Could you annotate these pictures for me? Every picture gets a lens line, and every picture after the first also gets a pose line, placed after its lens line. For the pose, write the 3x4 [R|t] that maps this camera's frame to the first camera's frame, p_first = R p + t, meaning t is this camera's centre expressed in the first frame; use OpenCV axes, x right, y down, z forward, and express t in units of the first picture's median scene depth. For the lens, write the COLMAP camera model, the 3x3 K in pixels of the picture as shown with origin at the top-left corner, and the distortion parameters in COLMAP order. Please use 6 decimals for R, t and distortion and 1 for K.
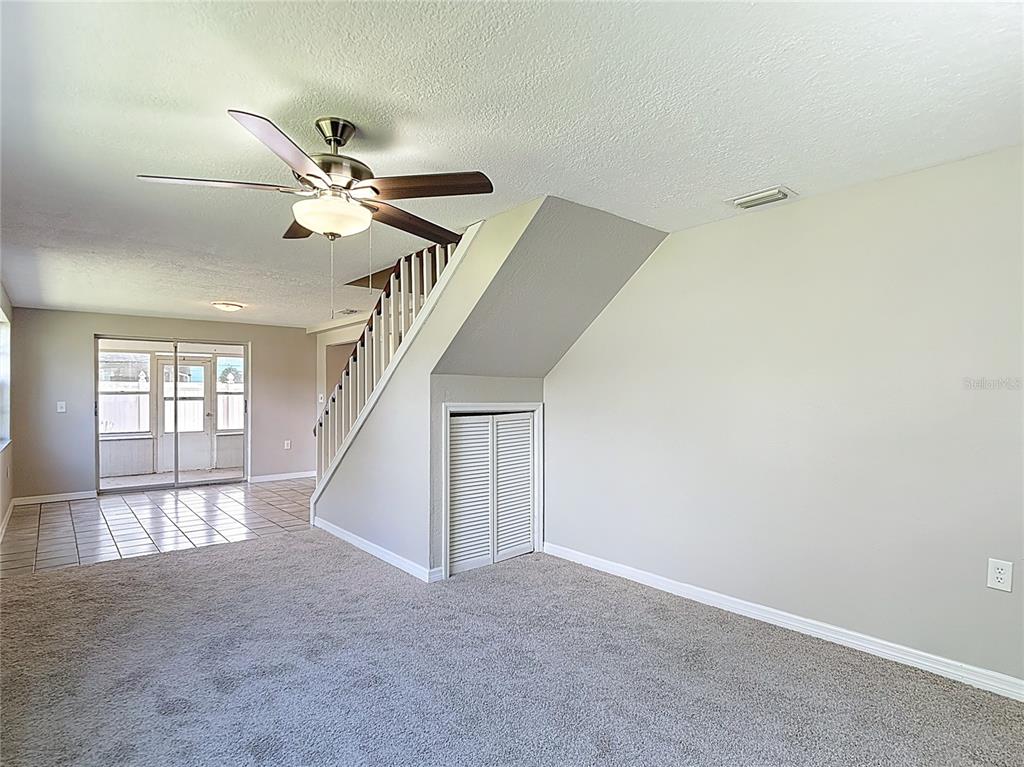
lens RADIAL K [[554.6, 0, 511.9], [0, 554.6, 381.5], [0, 0, 1]] dist [0.018204, -0.012238]
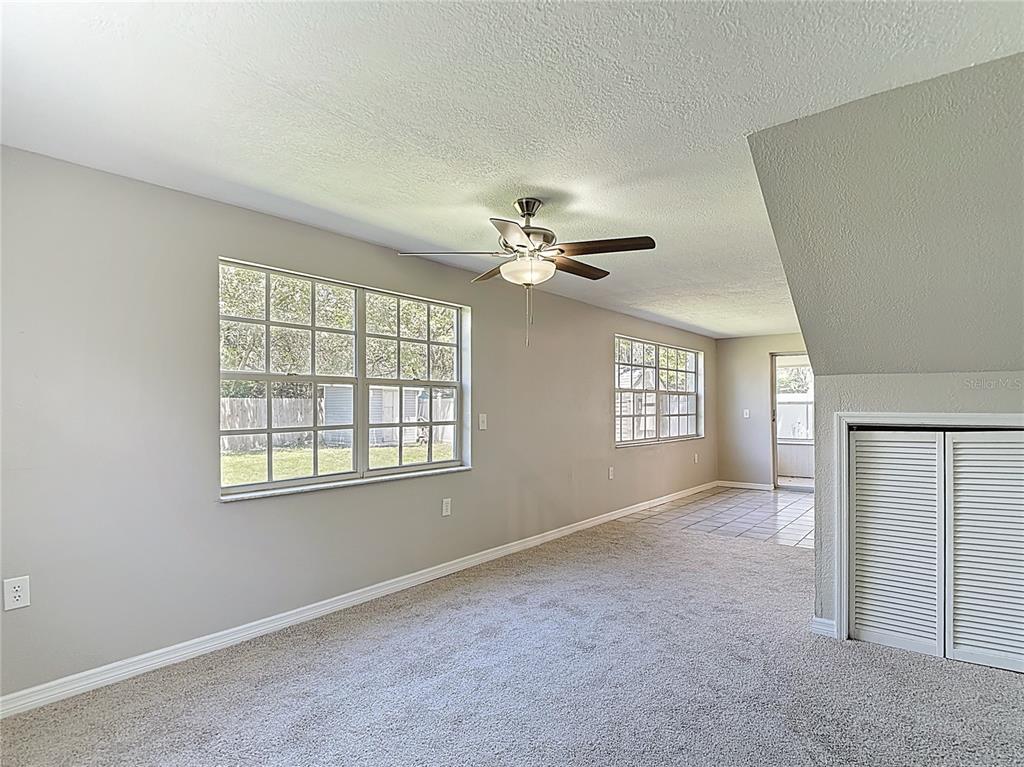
lens RADIAL K [[554.6, 0, 514.9], [0, 554.6, 386.3], [0, 0, 1]] dist [0.018204, -0.012238]
pose [[0.186300, -0.038966, -0.981720, 0.554306], [0.028583, 0.999005, -0.034228, 0.015911], [0.982077, -0.021684, 0.187228, 0.401383]]
